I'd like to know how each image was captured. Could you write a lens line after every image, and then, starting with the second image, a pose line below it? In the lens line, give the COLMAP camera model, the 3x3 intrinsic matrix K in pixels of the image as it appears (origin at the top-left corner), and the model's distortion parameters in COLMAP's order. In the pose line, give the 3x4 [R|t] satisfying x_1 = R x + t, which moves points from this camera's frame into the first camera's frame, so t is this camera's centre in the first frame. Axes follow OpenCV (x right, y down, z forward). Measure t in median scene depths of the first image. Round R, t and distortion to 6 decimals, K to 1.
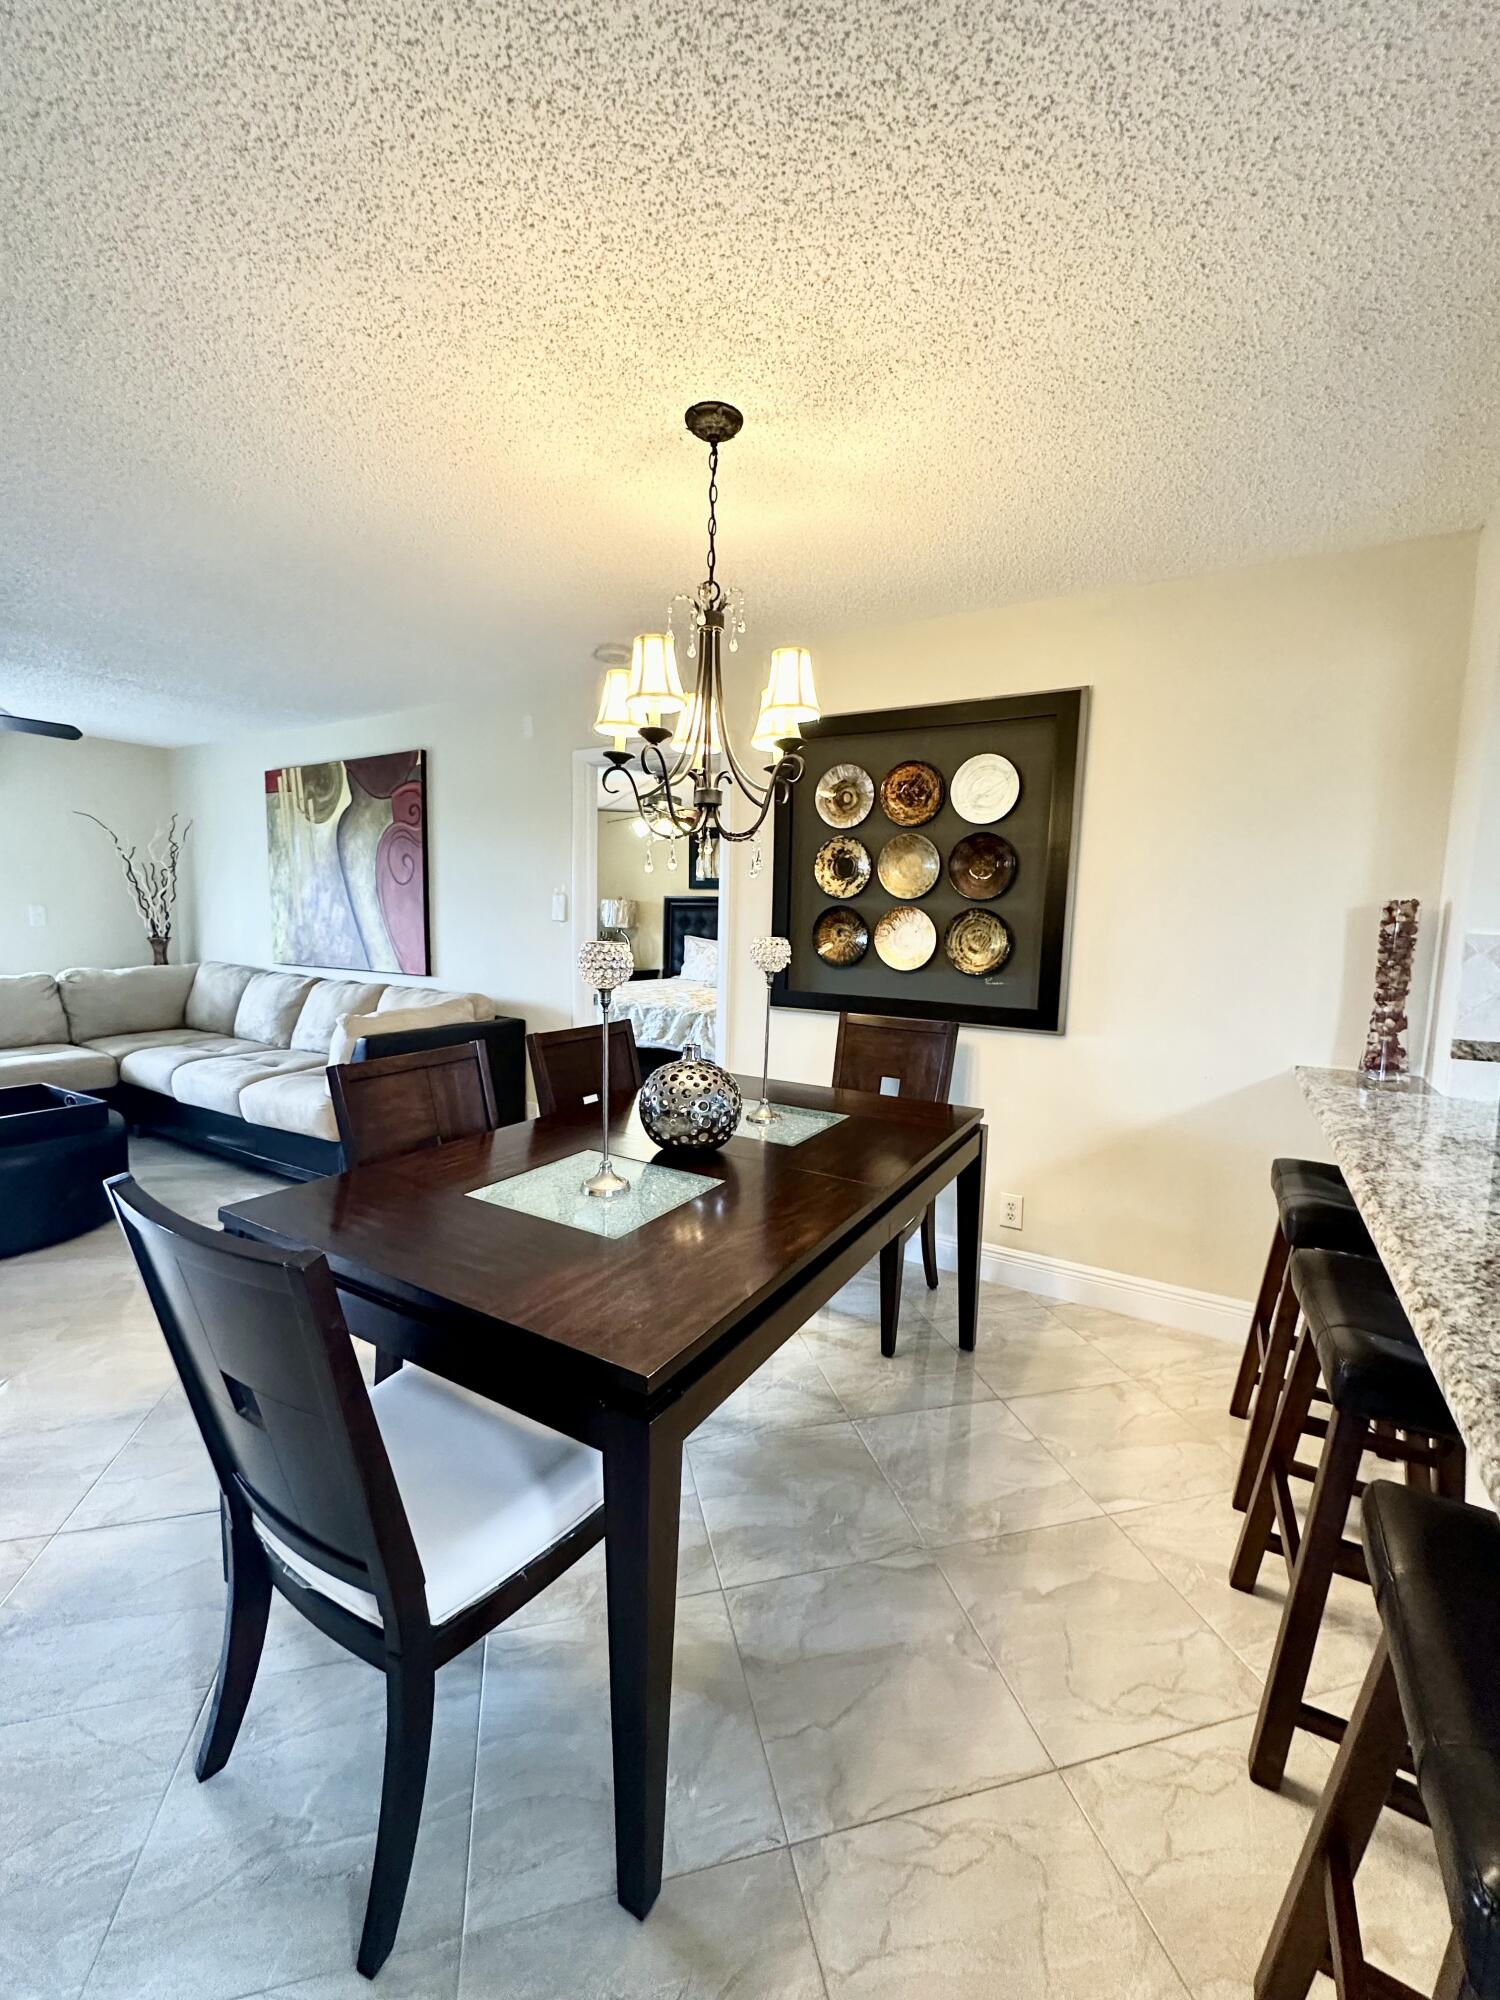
lens RADIAL K [[797.5, 0, 752.3], [0, 797.5, 1001.4], [0, 0, 1]] dist [-0.004351, 0.000874]
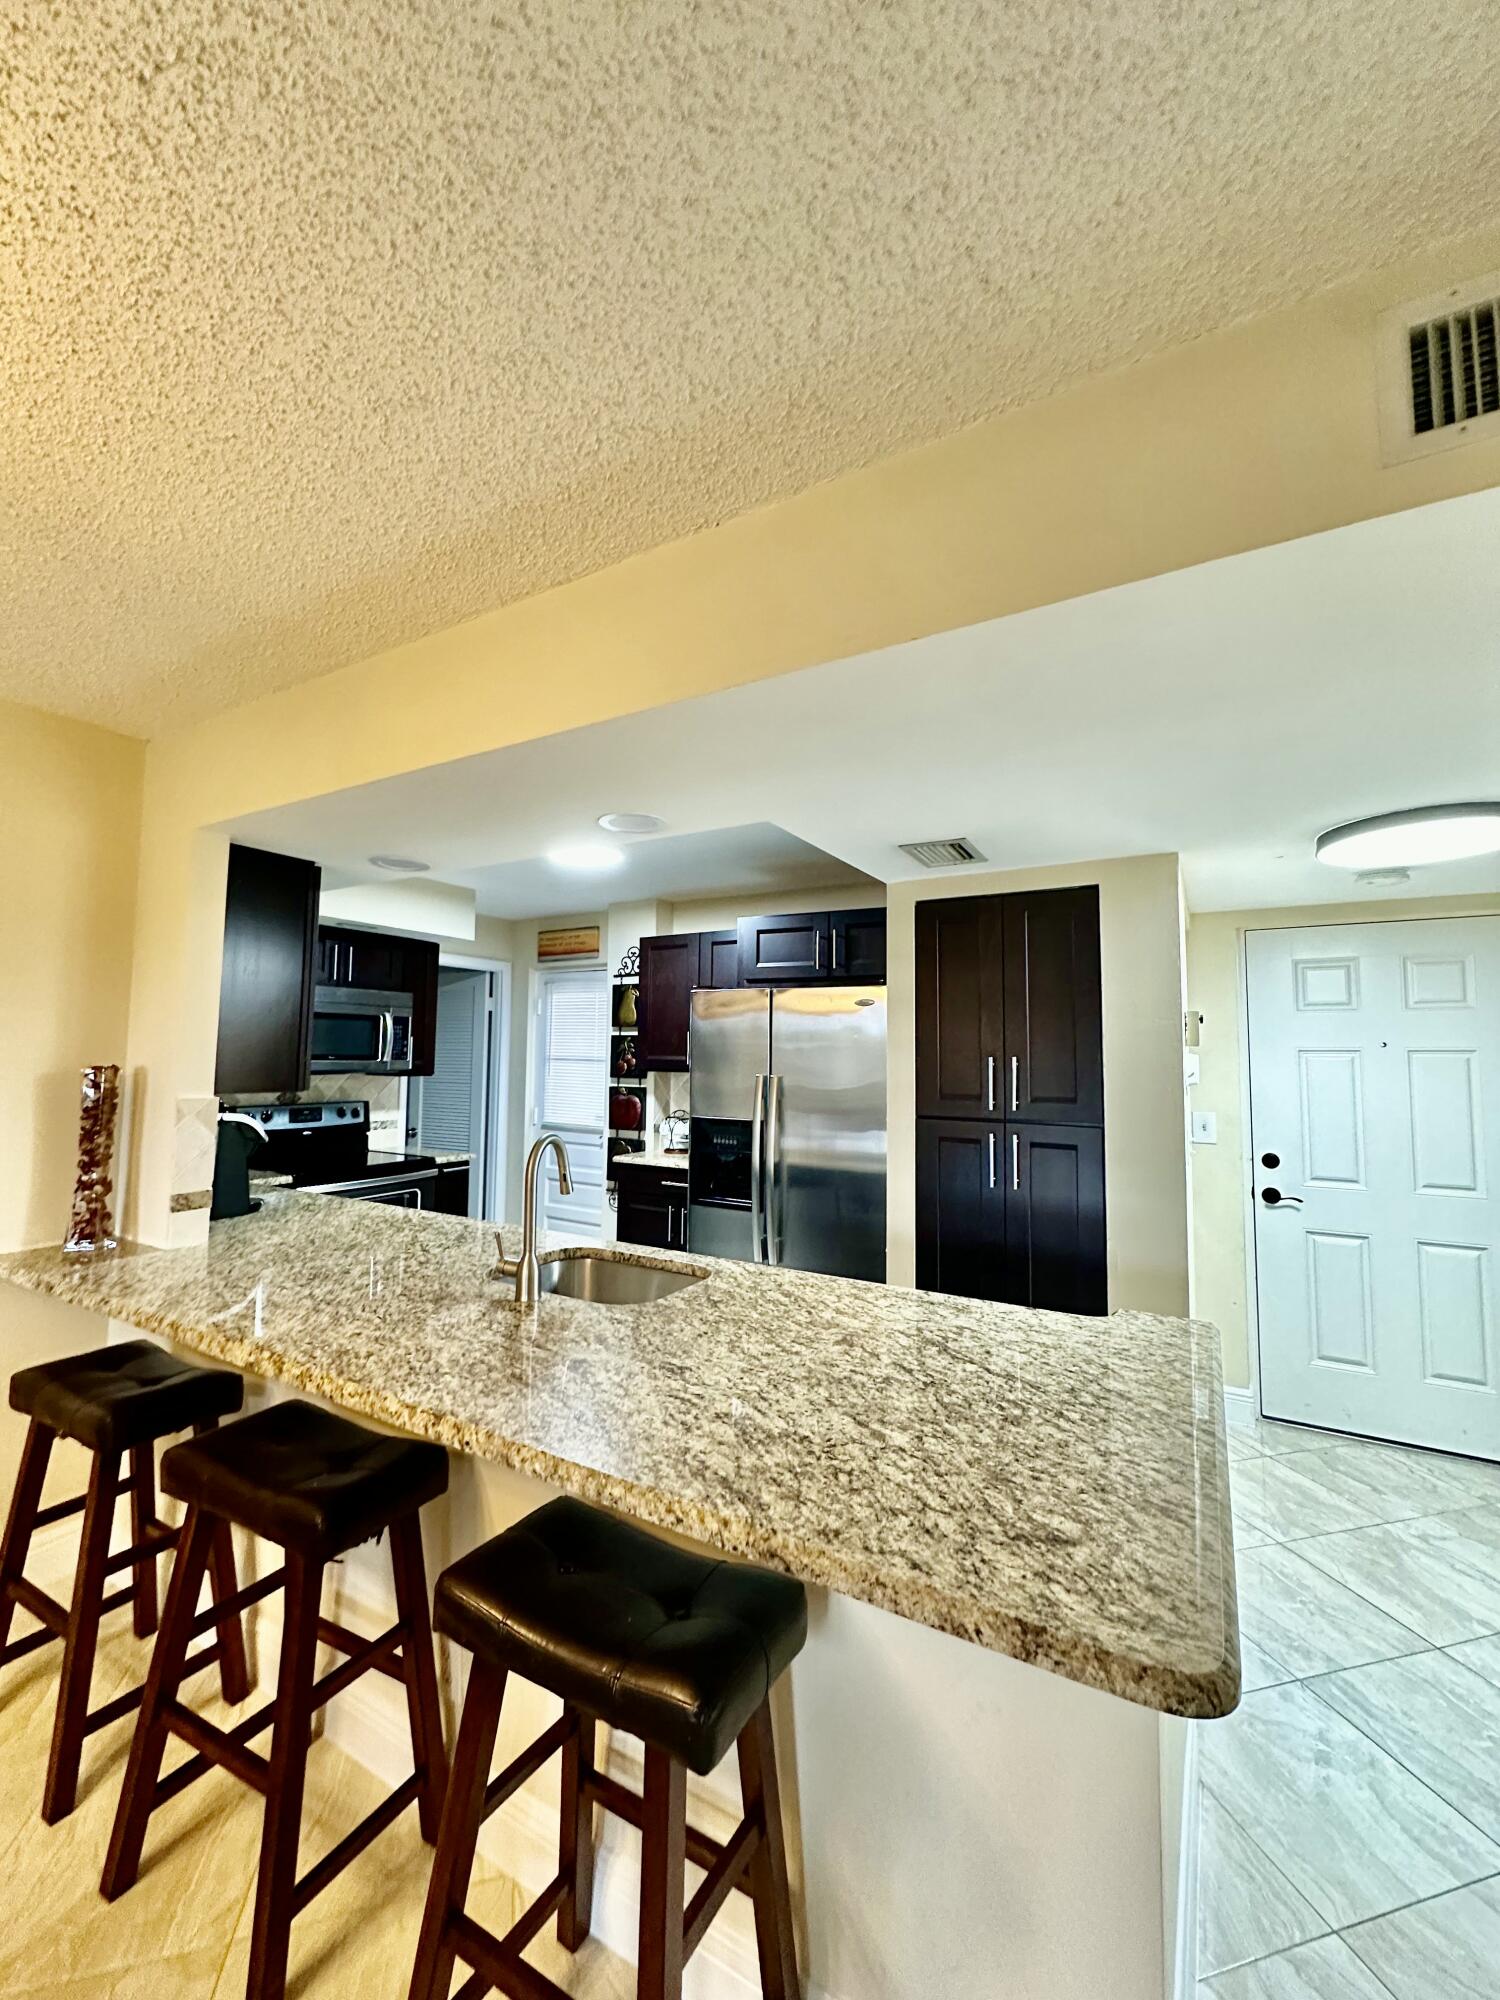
lens RADIAL K [[797.5, 0, 752.3], [0, 797.5, 1001.4], [0, 0, 1]] dist [-0.004351, 0.000874]
pose [[-0.011049, 0.049170, 0.998729, -0.105100], [0.096660, 0.994165, -0.047876, -0.039198], [-0.995256, 0.096008, -0.015738, 0.087308]]
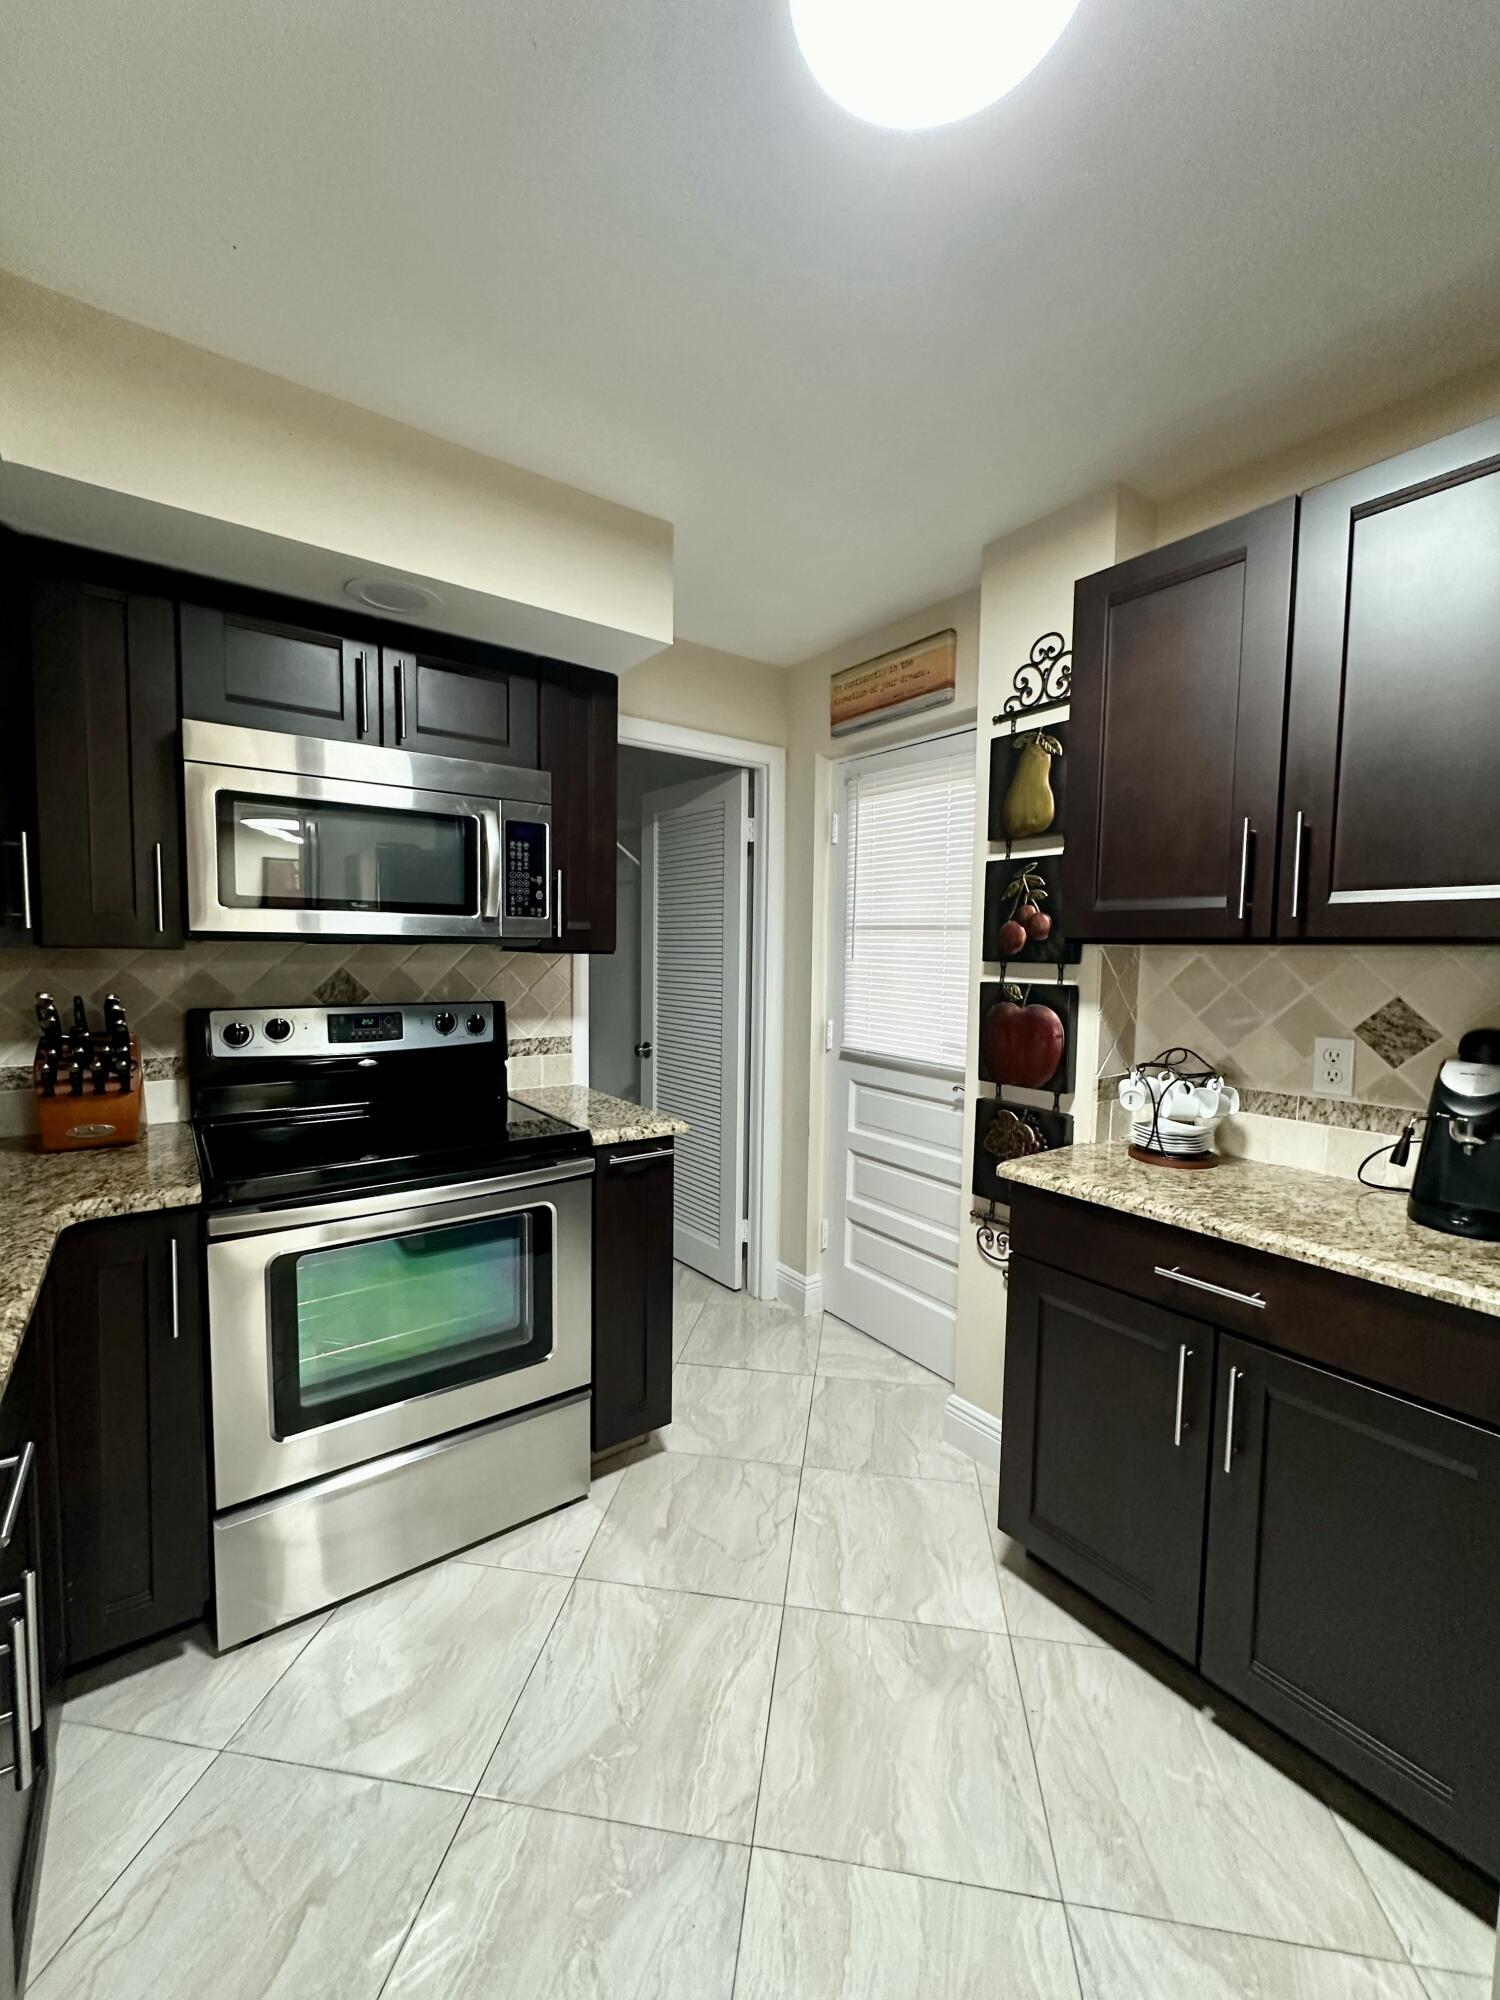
lens RADIAL K [[813.1, 0, 750.0], [0, 813.1, 1000.0], [0, 0, 1]] dist [0.012870, 0.000102]
pose [[0.390354, -0.071698, 0.917869, 0.481190], [0.091921, 0.995017, 0.038632, -0.015975], [-0.916064, 0.069291, 0.395000, 0.208004]]
